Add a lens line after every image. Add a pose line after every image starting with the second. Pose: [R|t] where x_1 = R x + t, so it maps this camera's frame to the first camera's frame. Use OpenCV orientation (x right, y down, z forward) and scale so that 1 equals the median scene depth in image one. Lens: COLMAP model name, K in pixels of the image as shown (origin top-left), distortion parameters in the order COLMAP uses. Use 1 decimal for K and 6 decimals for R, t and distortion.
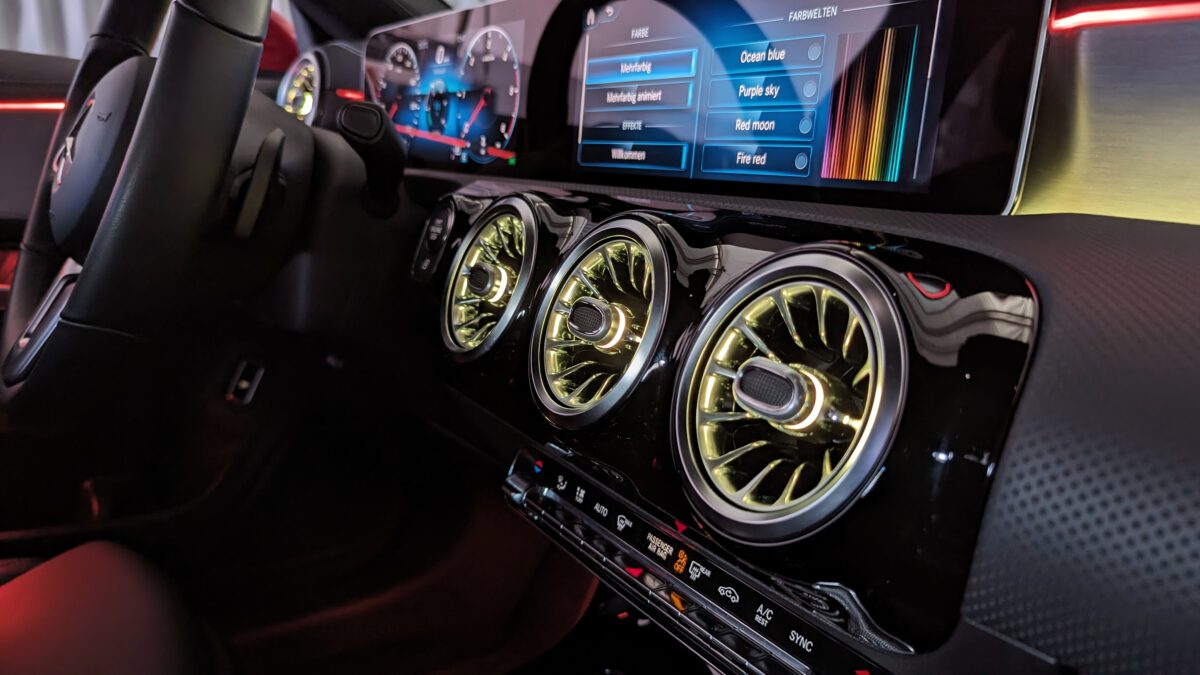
lens RADIAL K [[873.1, 0, 588.6], [0, 873.1, 338.1], [0, 0, 1]] dist [-0.006602, 0.002075]
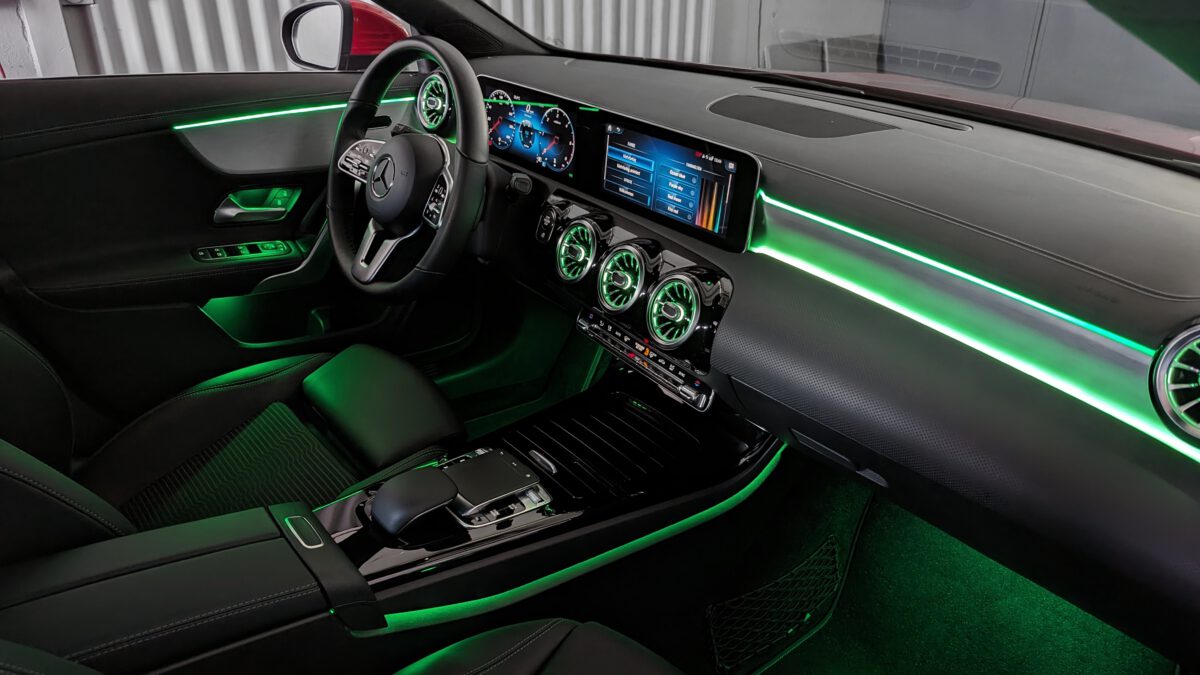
lens RADIAL K [[813.8, 0, 600.0], [0, 813.8, 337.5], [0, 0, 1]] dist [0.004145, -0.000774]
pose [[0.998485, -0.020076, 0.051224, -0.193285], [0.006862, 0.969219, 0.246105, -0.471550], [-0.054588, -0.245381, 0.967889, -1.652738]]
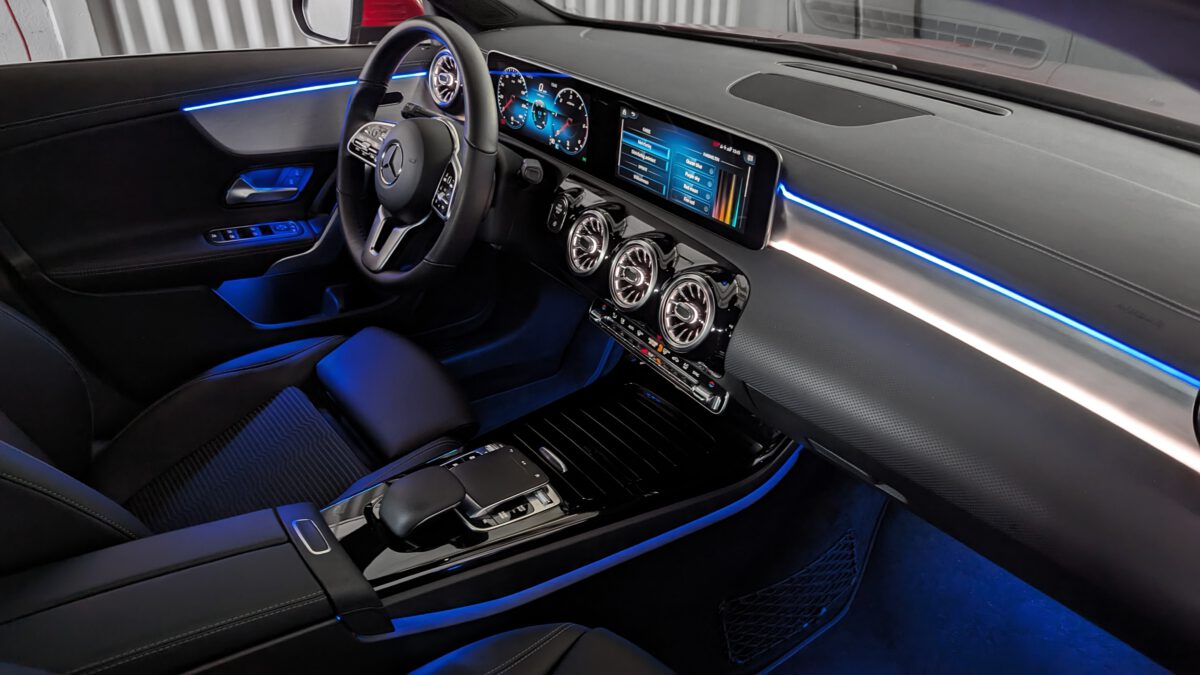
lens RADIAL K [[816.7, 0, 585.2], [0, 816.7, 338.0], [0, 0, 1]] dist [0.002087, -0.000697]
pose [[0.999863, -0.016250, 0.003012, -0.149683], [0.014587, 0.953380, 0.301420, -0.586910], [-0.007770, -0.301335, 0.953487, -1.552747]]
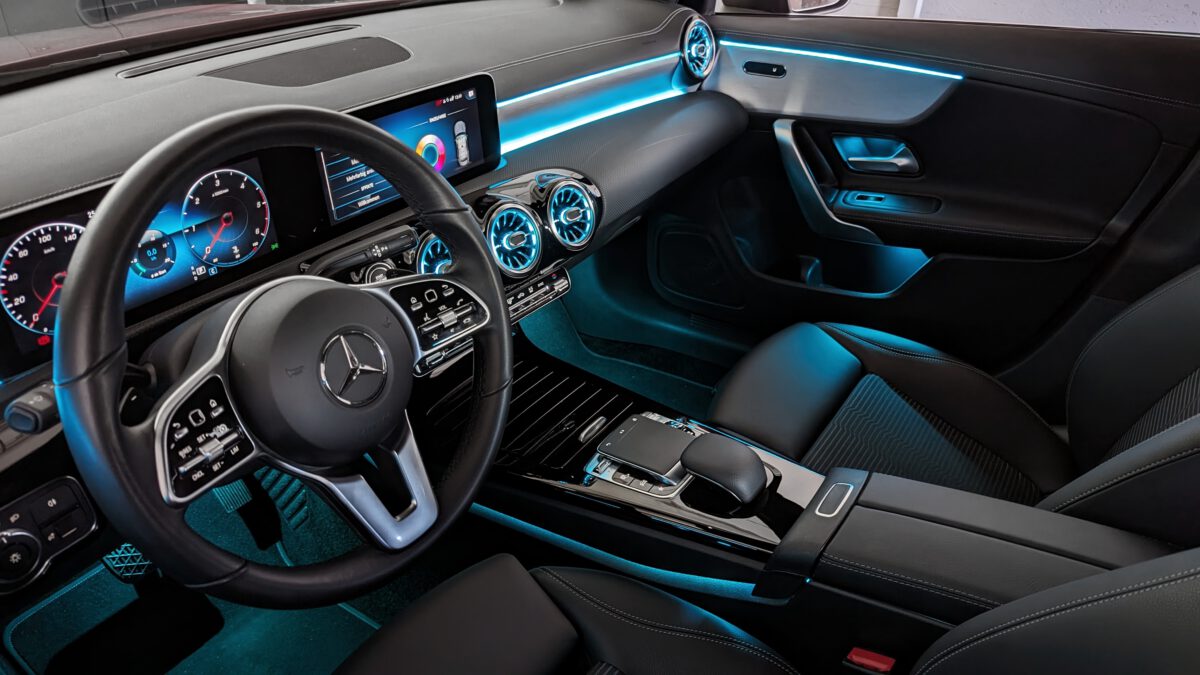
lens RADIAL K [[895.4, 0, 602.2], [0, 895.4, 372.8], [0, 0, 1]] dist [-0.001509, -0.002326]
pose [[-0.364643, -0.524636, 0.769281, -2.393157], [0.176893, 0.772089, 0.610399, -1.318108], [-0.914191, 0.358658, -0.188732, 1.294275]]
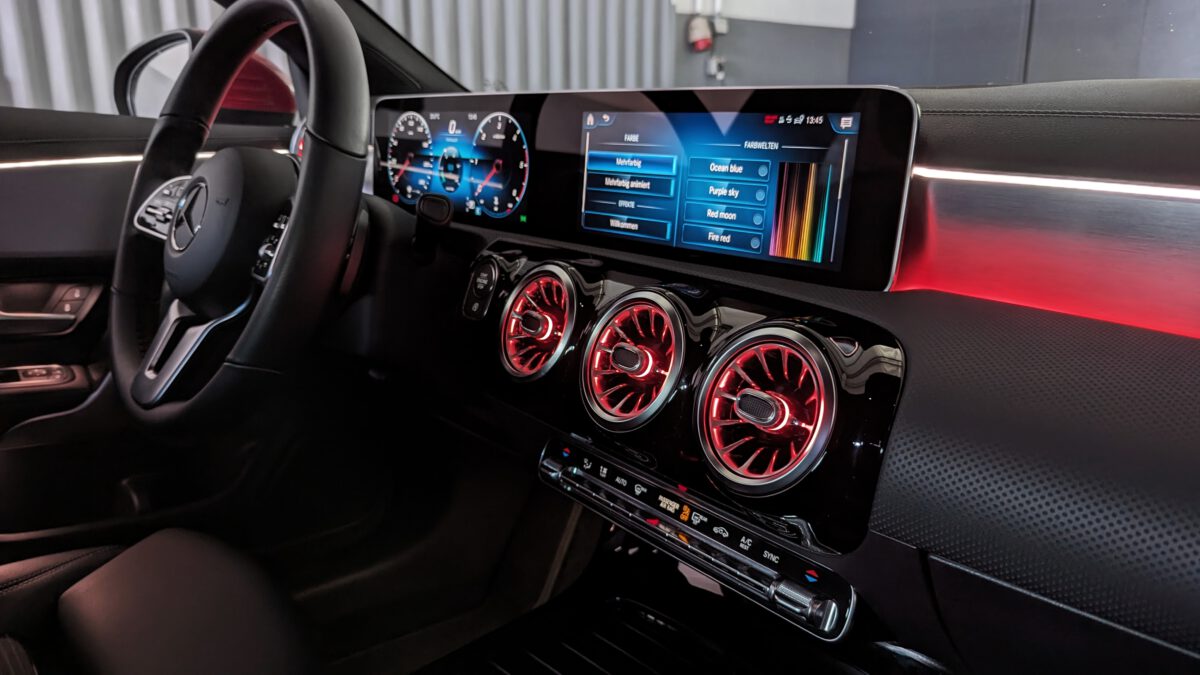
lens RADIAL K [[851.8, 0, 578.9], [0, 851.8, 334.6], [0, 0, 1]] dist [0.035066, -0.058884]
pose [[0.995305, -0.033307, 0.090873, -0.191550], [0.031043, 0.999174, 0.026211, -0.092020], [-0.091671, -0.023267, 0.995517, -0.423424]]
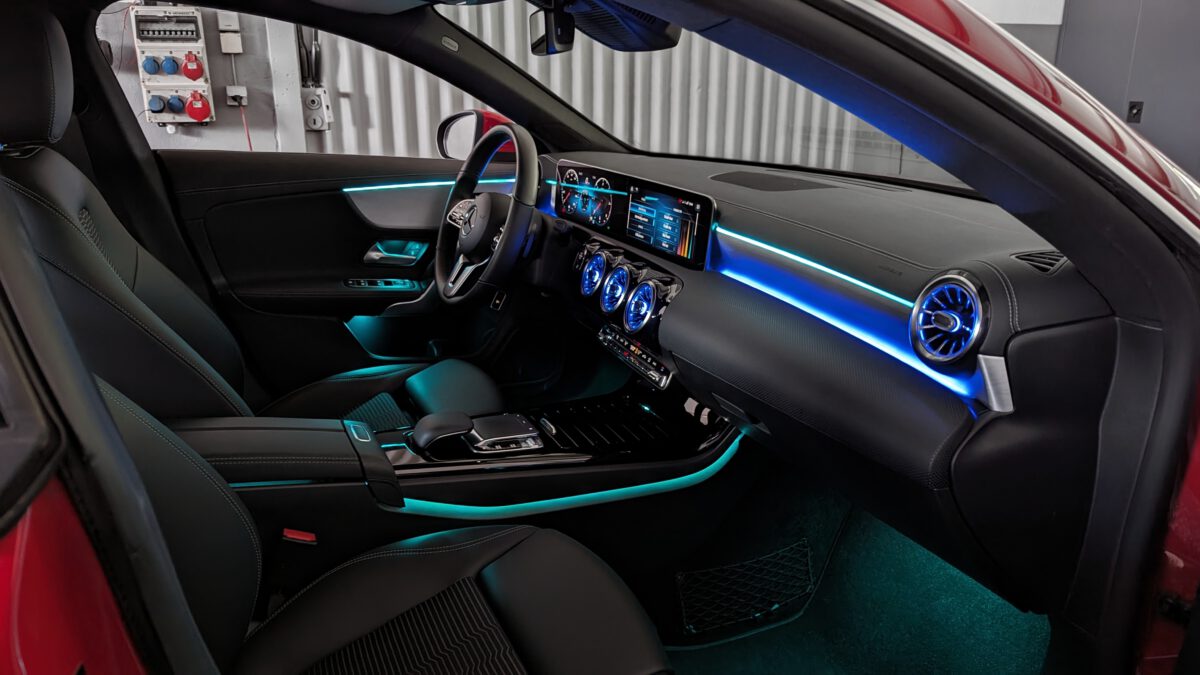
lens RADIAL K [[795.4, 0, 596.5], [0, 795.4, 347.3], [0, 0, 1]] dist [0.002835, 0.000087]
pose [[0.984510, 0.056696, -0.165911, 0.500693], [-0.040886, 0.994424, 0.097204, -0.097447], [0.170497, -0.088915, 0.981338, -2.445775]]
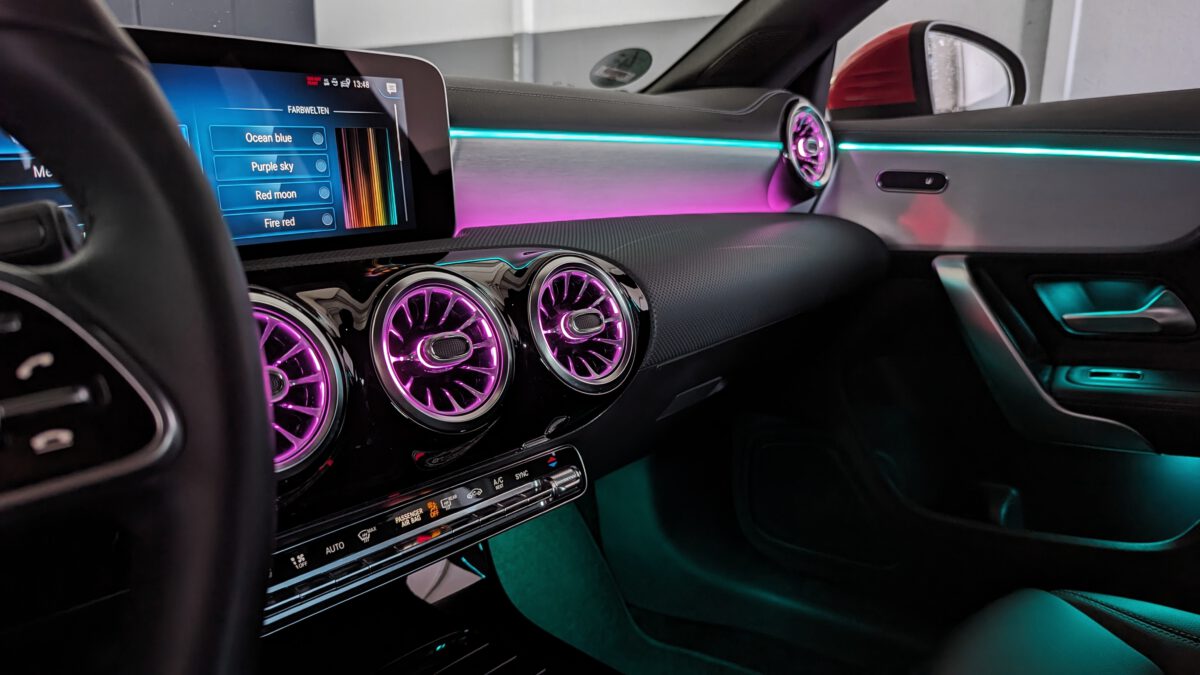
lens RADIAL K [[899.8, 0, 586.8], [0, 899.8, 332.9], [0, 0, 1]] dist [0.015610, 0.002334]
pose [[-0.273862, -0.221256, 0.935973, -1.177914], [0.208818, 0.936285, 0.282429, -0.341098], [-0.938826, 0.272795, -0.210210, 0.948699]]
